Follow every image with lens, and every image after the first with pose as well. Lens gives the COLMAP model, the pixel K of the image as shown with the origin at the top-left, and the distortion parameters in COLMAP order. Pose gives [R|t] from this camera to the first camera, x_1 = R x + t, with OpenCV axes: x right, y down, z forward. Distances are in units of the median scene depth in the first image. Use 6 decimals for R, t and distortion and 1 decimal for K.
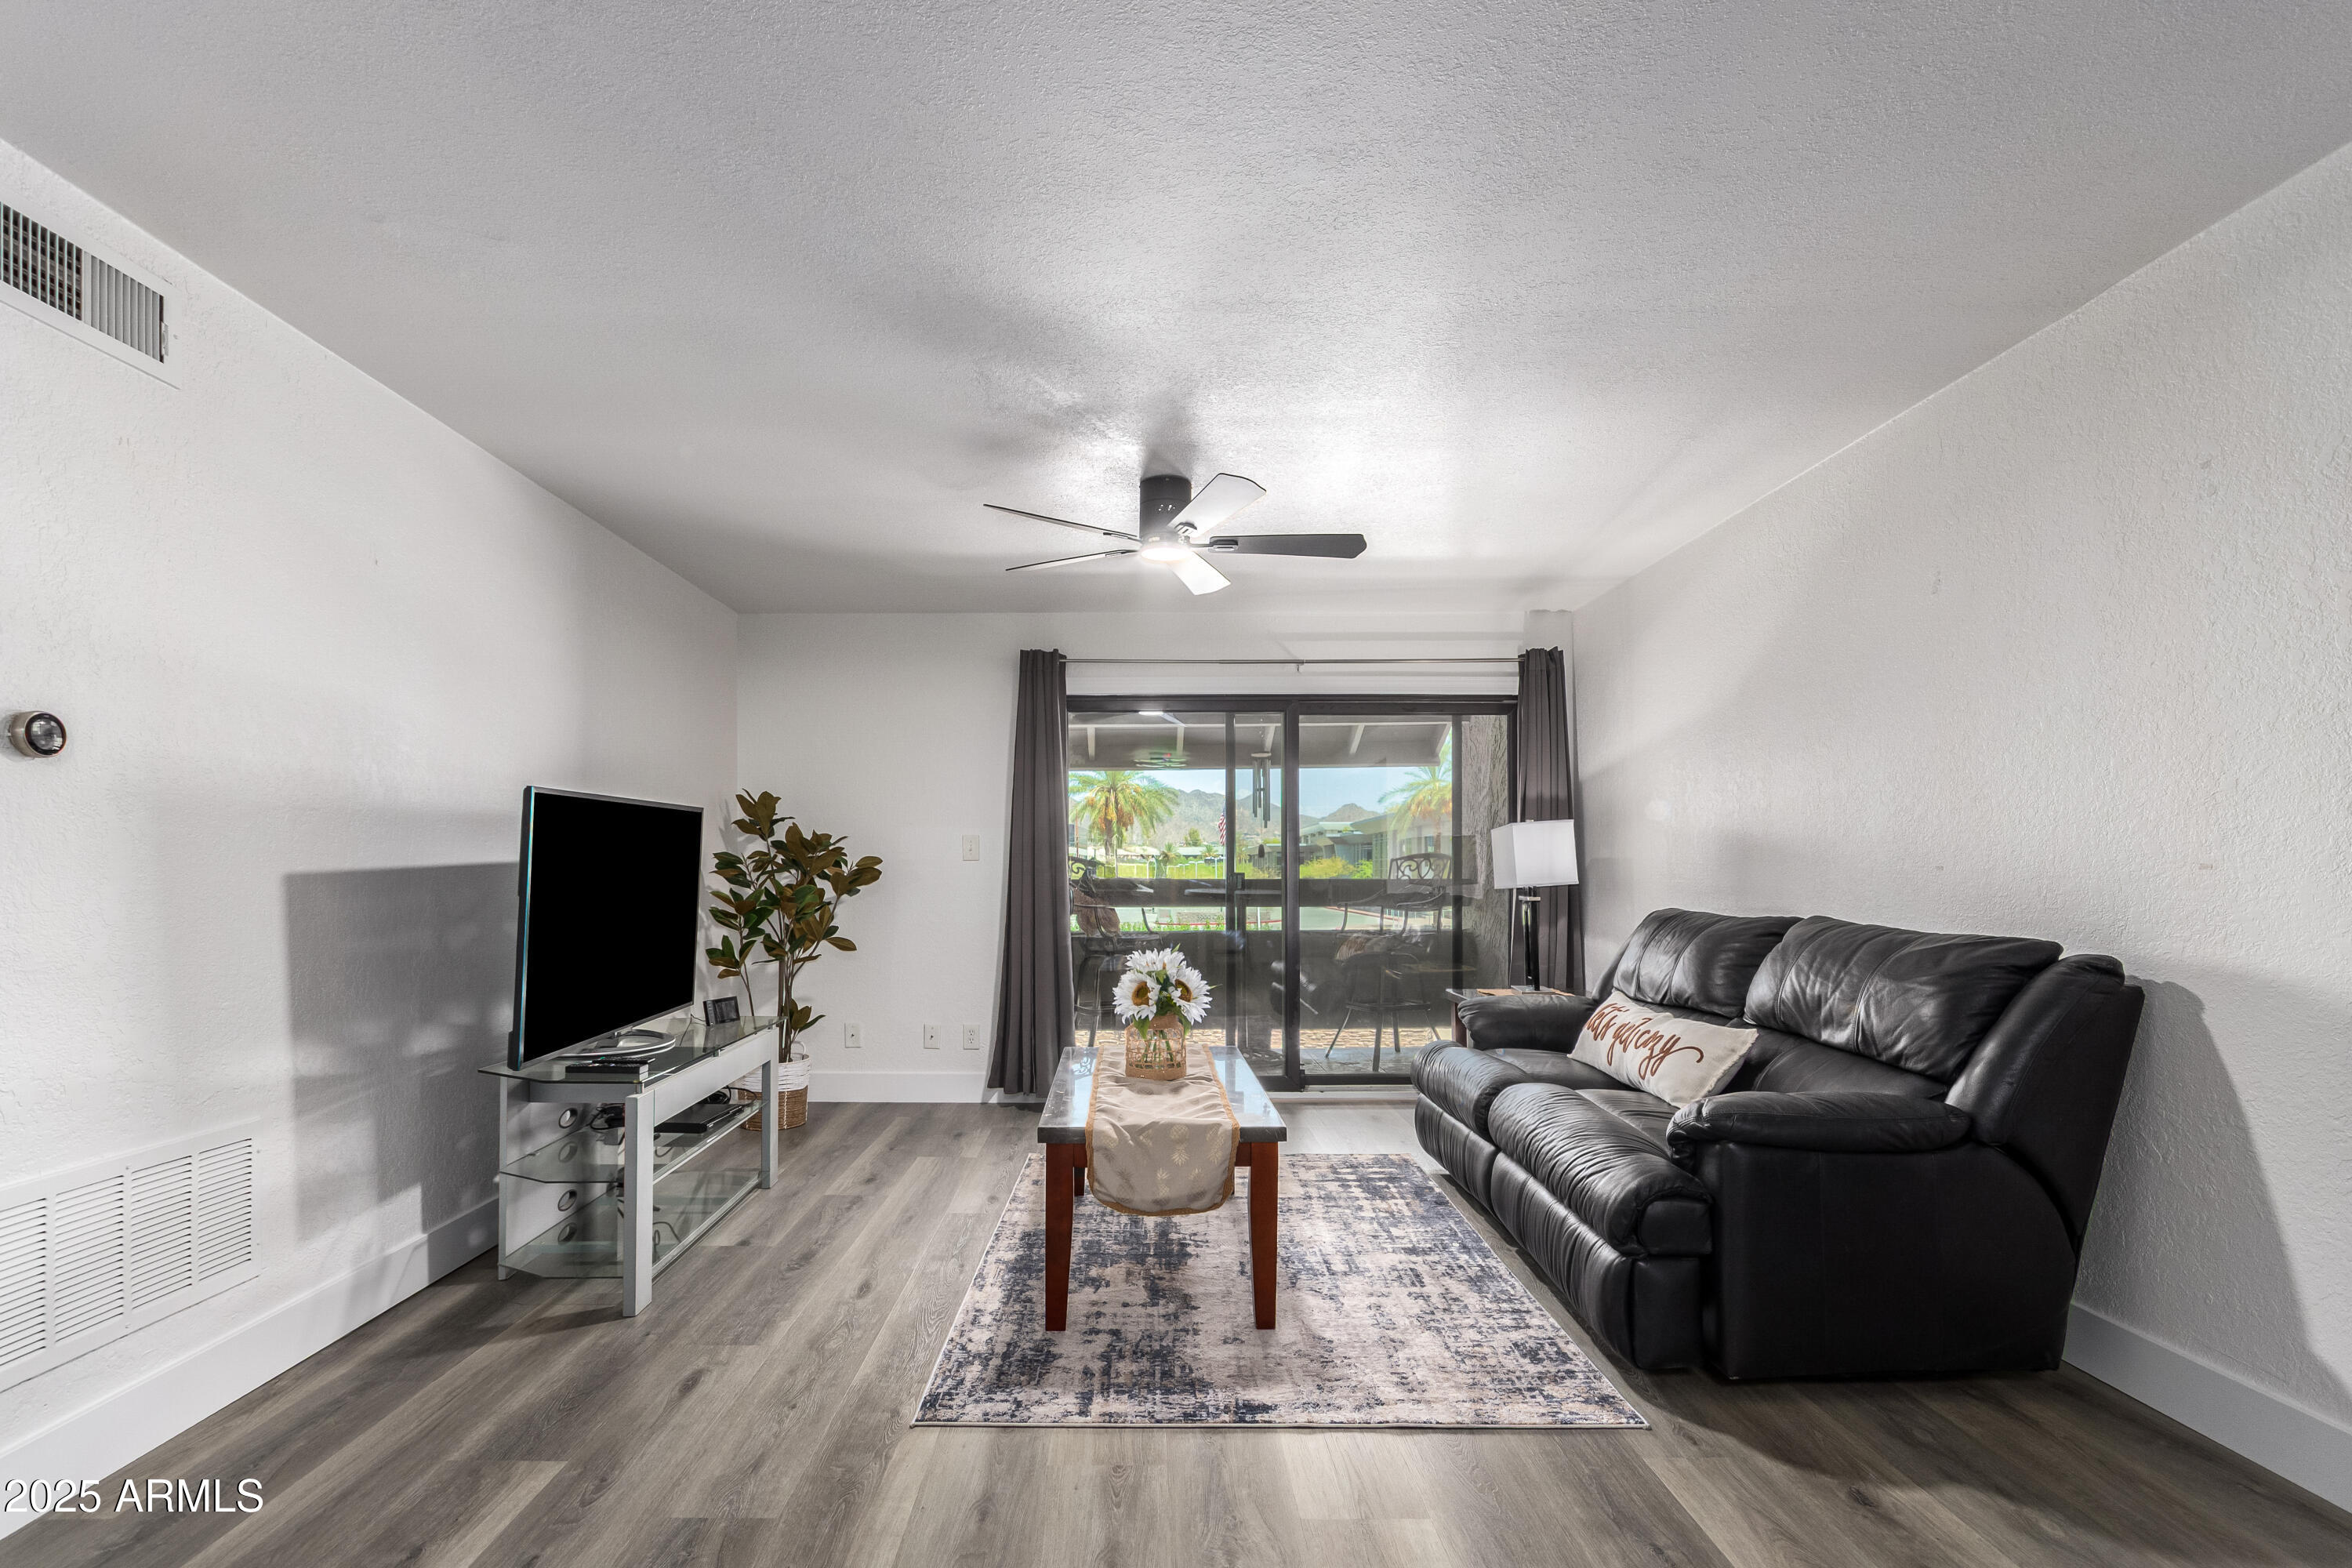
lens RADIAL K [[1122.9, 0, 1171.3], [0, 1122.9, 868.0], [0, 0, 1]] dist [0.005767, 0.000445]
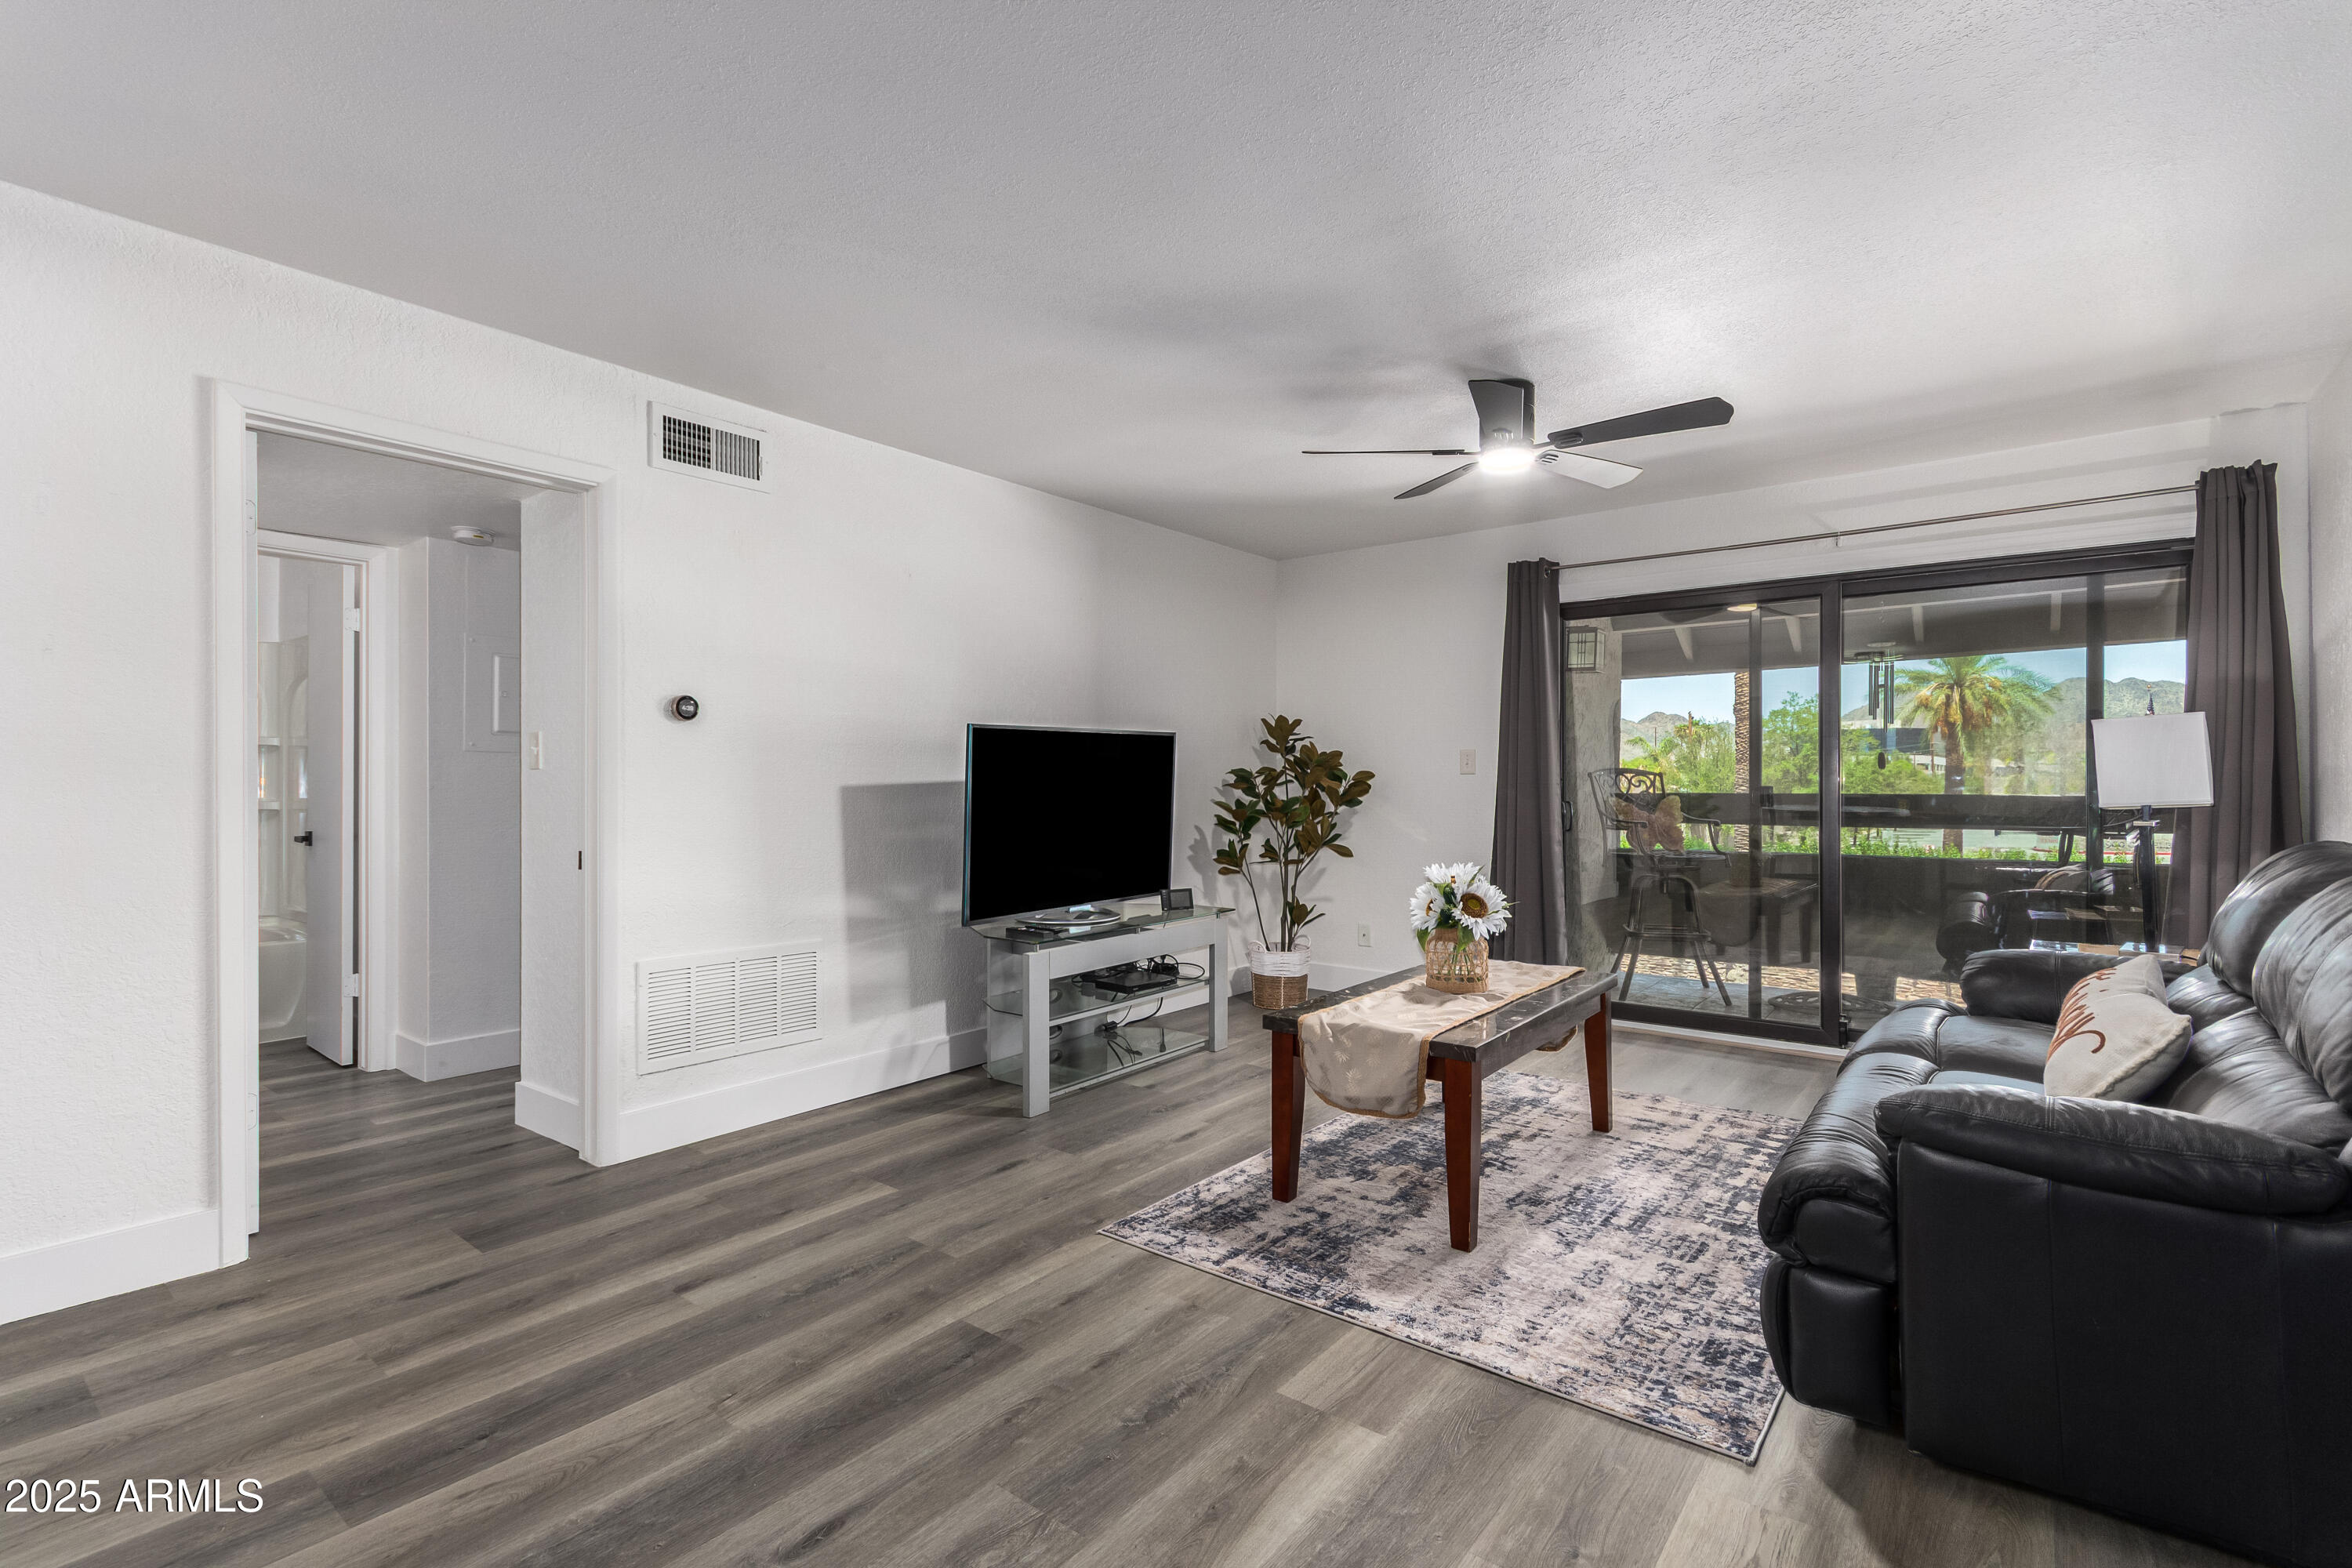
lens RADIAL K [[1114.4, 0, 1176.0], [0, 1114.4, 784.0], [0, 0, 1]] dist [0.002746, 0.000396]
pose [[0.774756, 0.000122, -0.632260, 0.469610], [0.001297, 0.999998, 0.001782, 0.000211], [0.632259, -0.002201, 0.774754, 0.081315]]
